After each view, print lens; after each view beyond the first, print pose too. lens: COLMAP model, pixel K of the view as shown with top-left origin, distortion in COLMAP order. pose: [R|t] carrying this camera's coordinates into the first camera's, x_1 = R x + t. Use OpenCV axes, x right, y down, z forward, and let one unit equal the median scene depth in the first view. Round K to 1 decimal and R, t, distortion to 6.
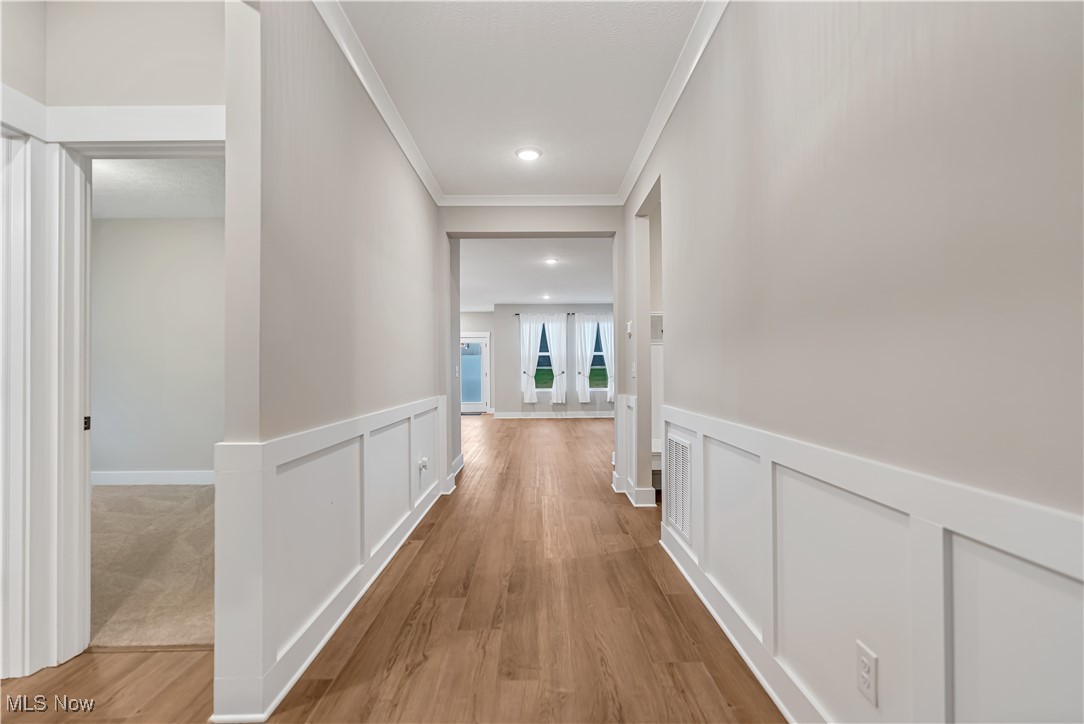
lens RADIAL K [[504.3, 0, 541.8], [0, 504.3, 364.2], [0, 0, 1]] dist [-0.001105, 0.000704]
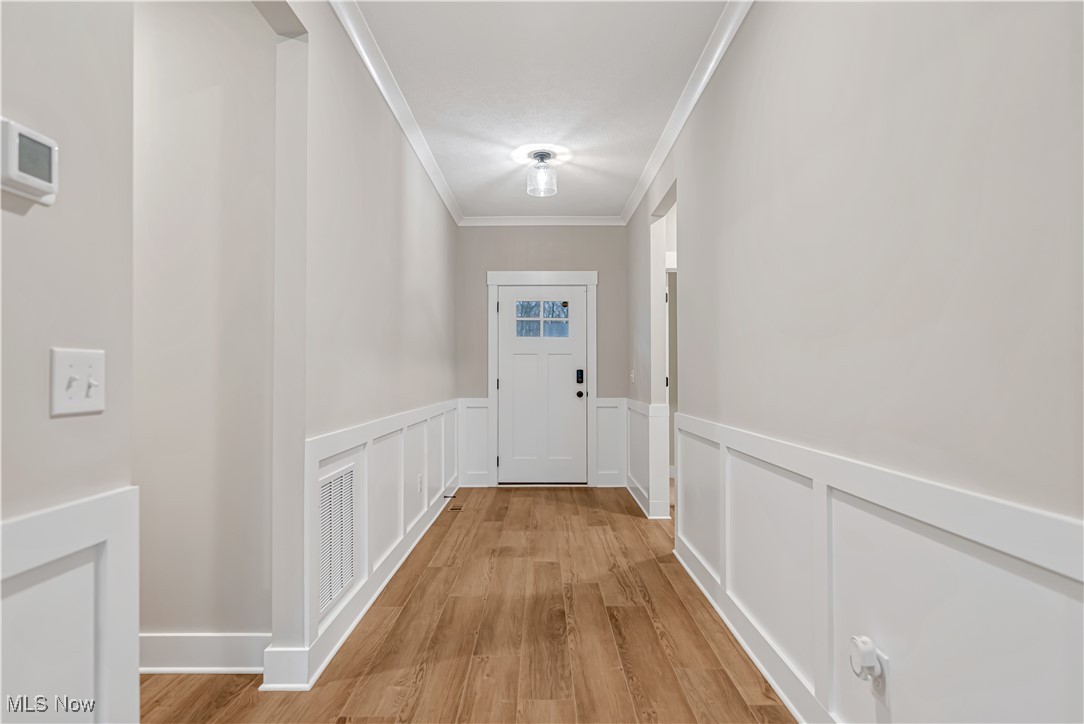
lens RADIAL K [[558.9, 0, 541.2], [0, 558.9, 363.1], [0, 0, 1]] dist [-0.000369, -0.000029]
pose [[-0.999905, 0.009482, 0.009960, -0.042756], [0.009148, 0.999413, -0.033025, 0.024623], [-0.010267, -0.032931, -0.999405, 2.292529]]
